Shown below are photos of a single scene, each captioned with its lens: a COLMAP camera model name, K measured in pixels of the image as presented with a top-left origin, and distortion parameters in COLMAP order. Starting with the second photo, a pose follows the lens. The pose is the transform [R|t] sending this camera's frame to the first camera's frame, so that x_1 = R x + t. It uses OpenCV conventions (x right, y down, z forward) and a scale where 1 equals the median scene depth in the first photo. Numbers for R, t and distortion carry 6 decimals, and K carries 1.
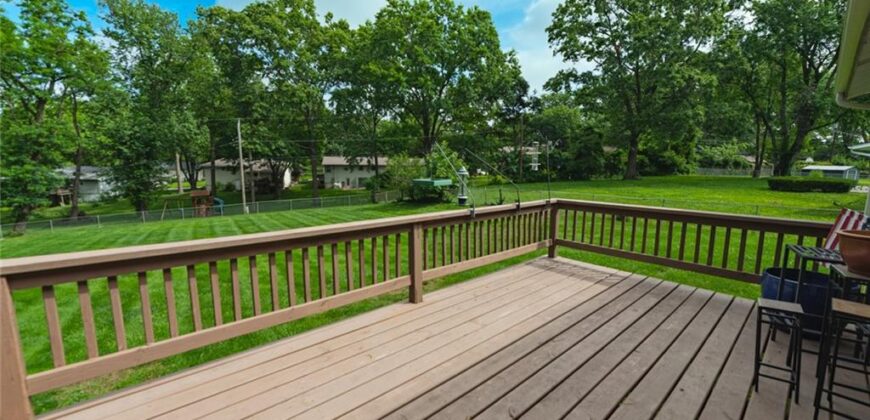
lens RADIAL K [[360.9, 0, 430.4], [0, 360.9, 212.9], [0, 0, 1]] dist [-0.000779, -0.000377]
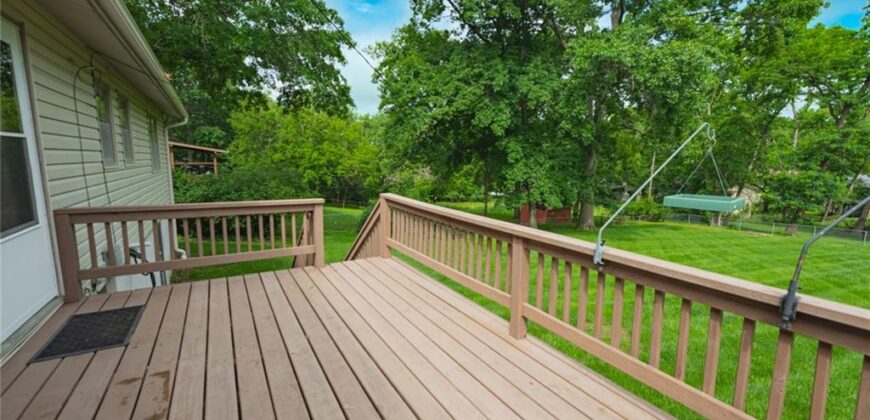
lens RADIAL K [[360.9, 0, 430.4], [0, 360.9, 212.9], [0, 0, 1]] dist [-0.000779, -0.000377]
pose [[-0.207312, 0.133869, -0.969072, 0.711468], [-0.154168, 0.973744, 0.167496, -0.116233], [0.966051, 0.184124, -0.181231, 0.884455]]
